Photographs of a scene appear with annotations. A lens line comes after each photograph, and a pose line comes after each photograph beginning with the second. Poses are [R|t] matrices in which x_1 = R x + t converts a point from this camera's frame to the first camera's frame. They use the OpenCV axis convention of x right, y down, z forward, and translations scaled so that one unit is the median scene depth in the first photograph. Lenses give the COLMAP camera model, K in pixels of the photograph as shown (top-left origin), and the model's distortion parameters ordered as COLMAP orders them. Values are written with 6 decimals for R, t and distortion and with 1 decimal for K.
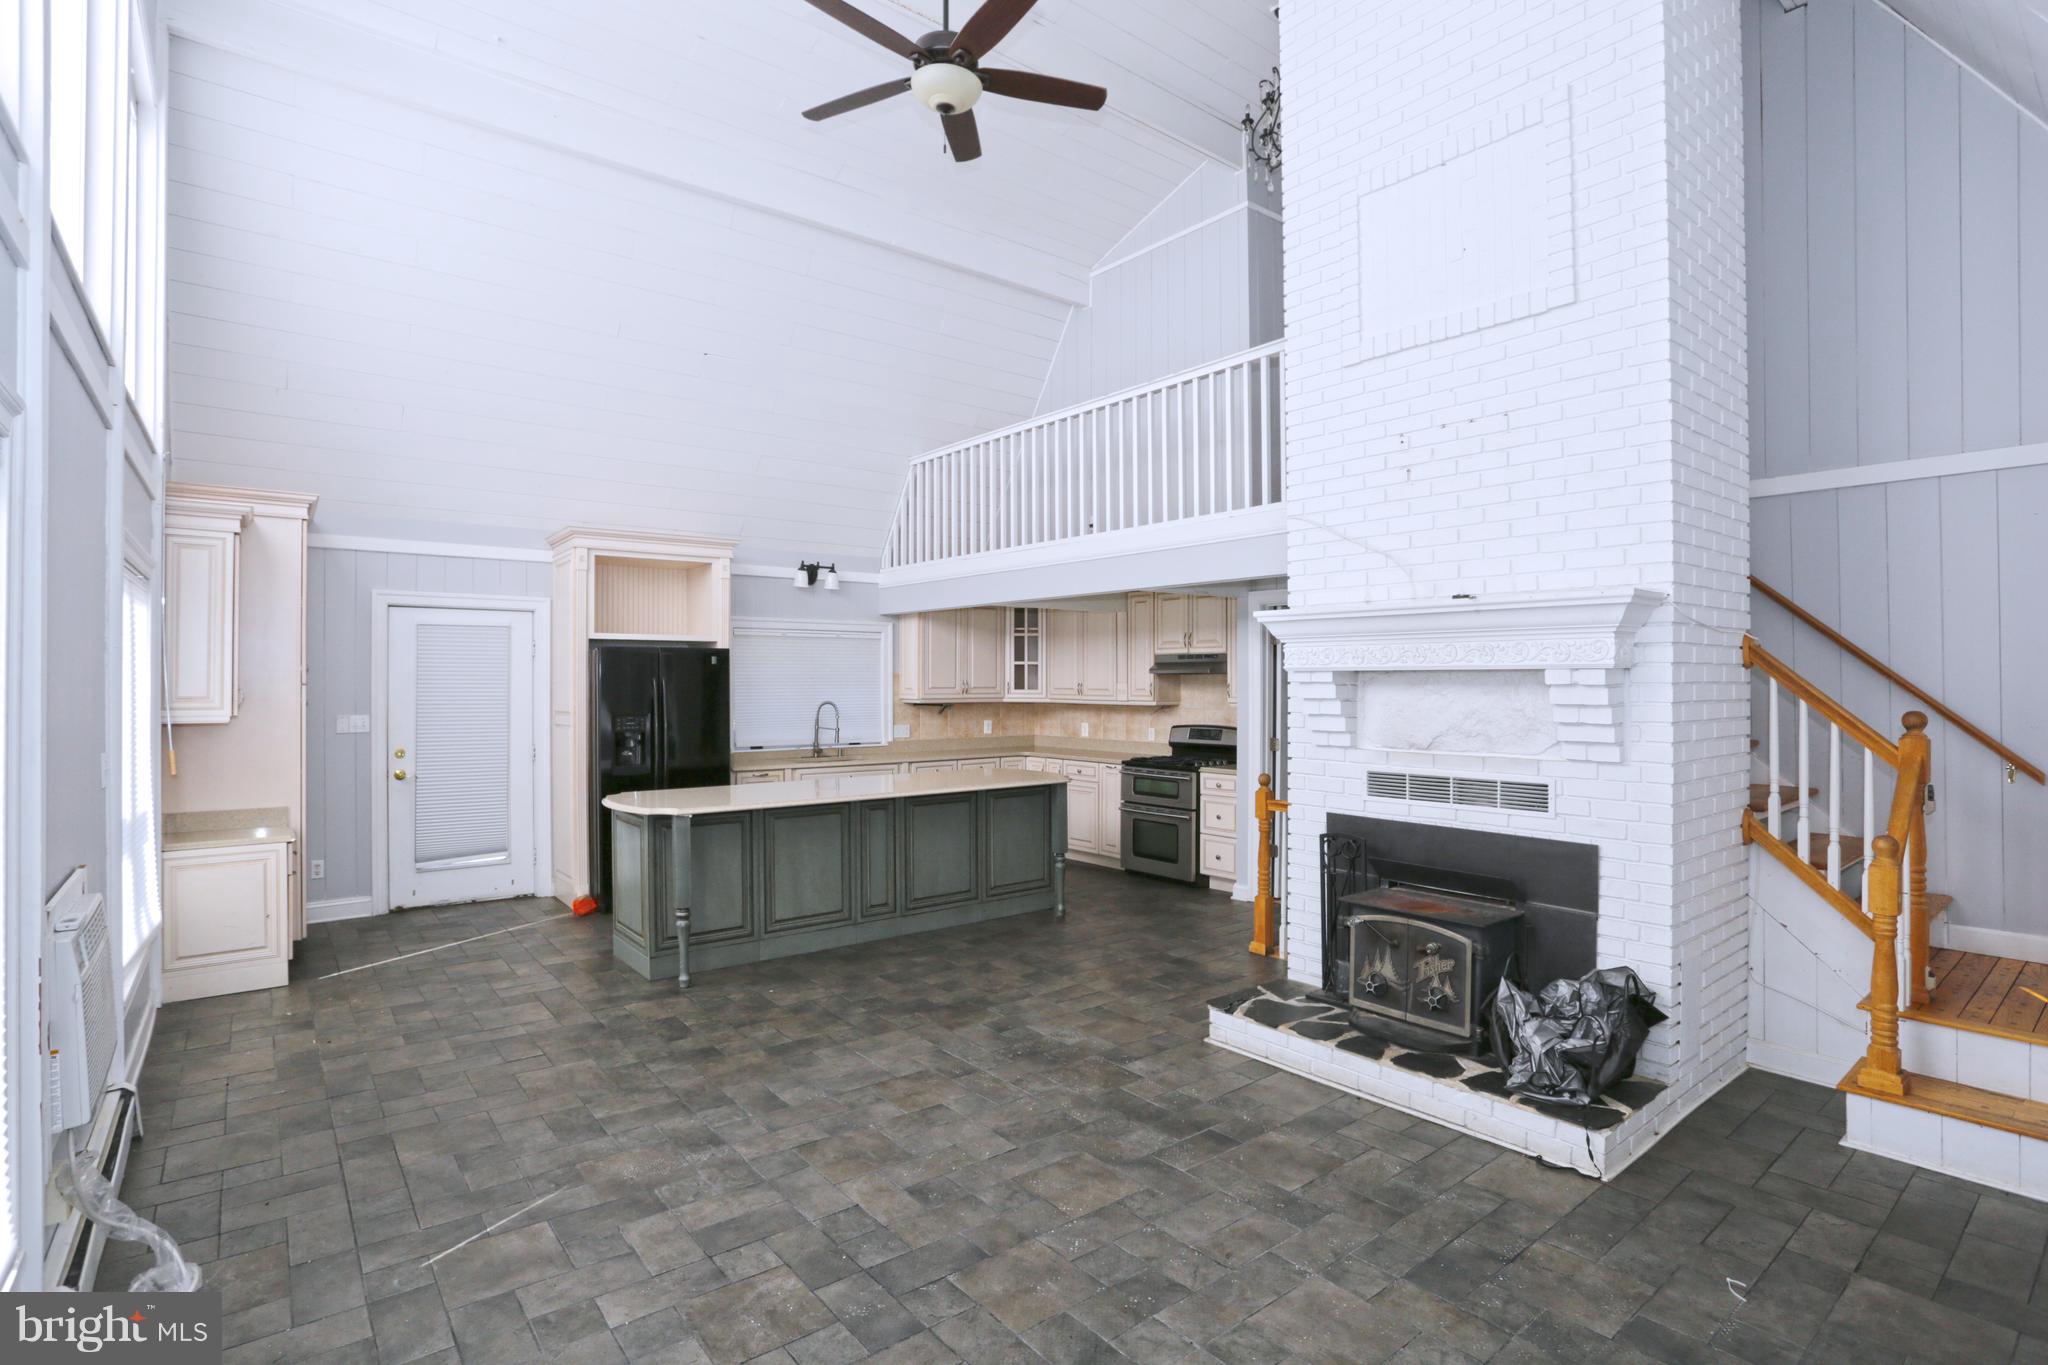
lens RADIAL K [[1004.6, 0, 1019.6], [0, 1004.6, 676.1], [0, 0, 1]] dist [-0.079331, 0.038661]
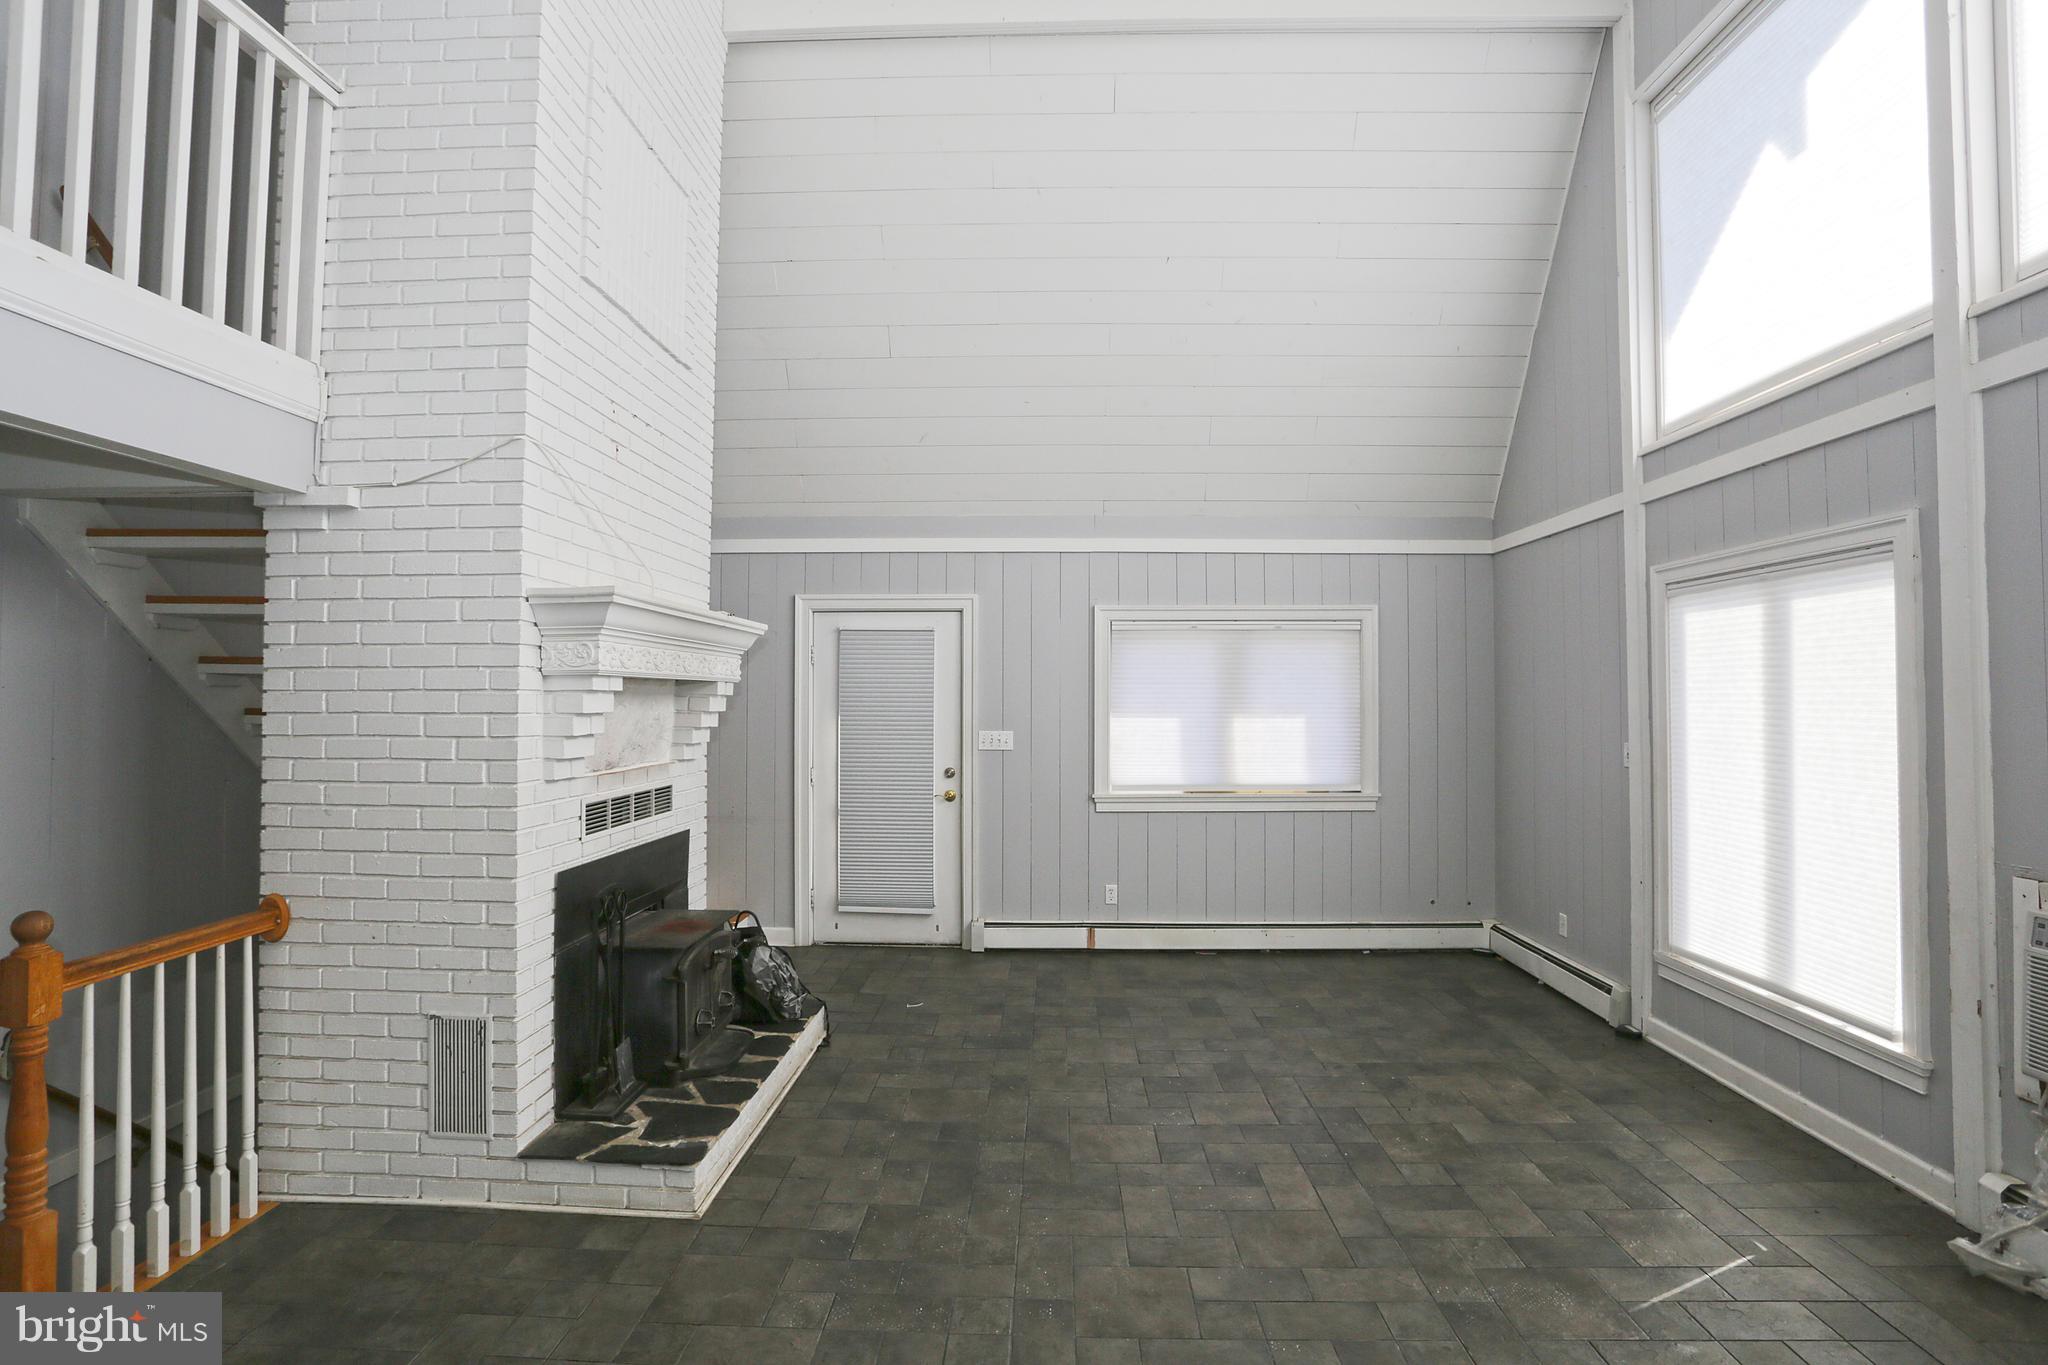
lens RADIAL K [[1004.6, 0, 1019.6], [0, 1004.6, 676.1], [0, 0, 1]] dist [-0.079331, 0.038661]
pose [[-0.763710, 0.015926, 0.645363, -0.350188], [-0.002113, 0.999629, -0.027169, 0.012448], [-0.645556, -0.022113, -0.763393, 1.155585]]
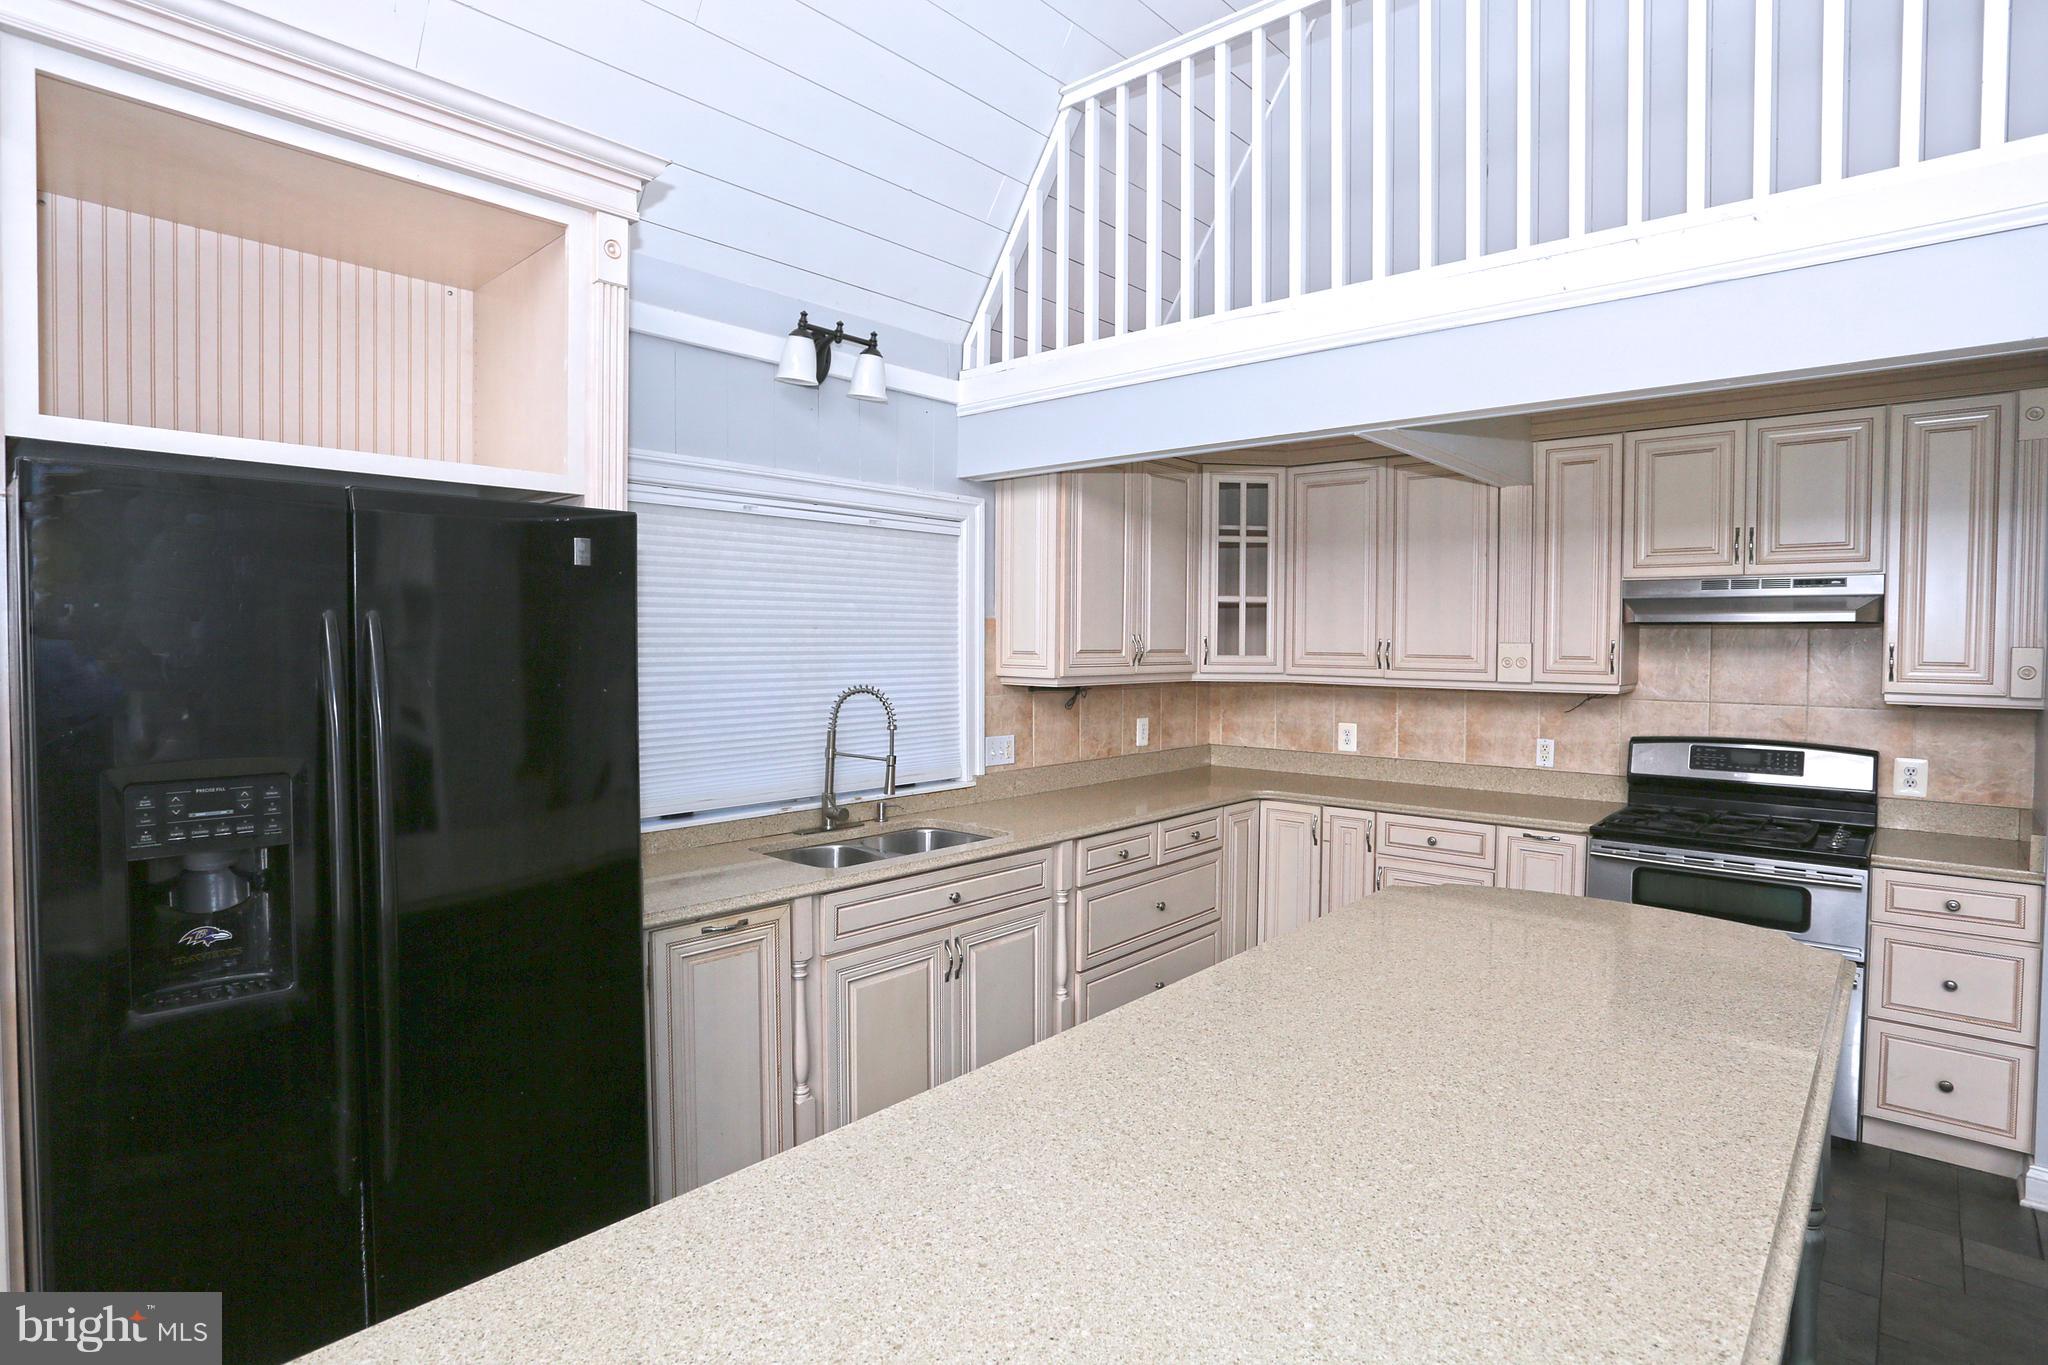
lens RADIAL K [[1041.7, 0, 1030.7], [0, 1041.7, 670.1], [0, 0, 1]] dist [-0.095662, 0.050276]
pose [[0.983762, 0.000799, 0.179478, -0.322077], [-0.007048, 0.999391, 0.034183, 0.007888], [-0.179342, -0.034893, 0.983168, 0.961604]]
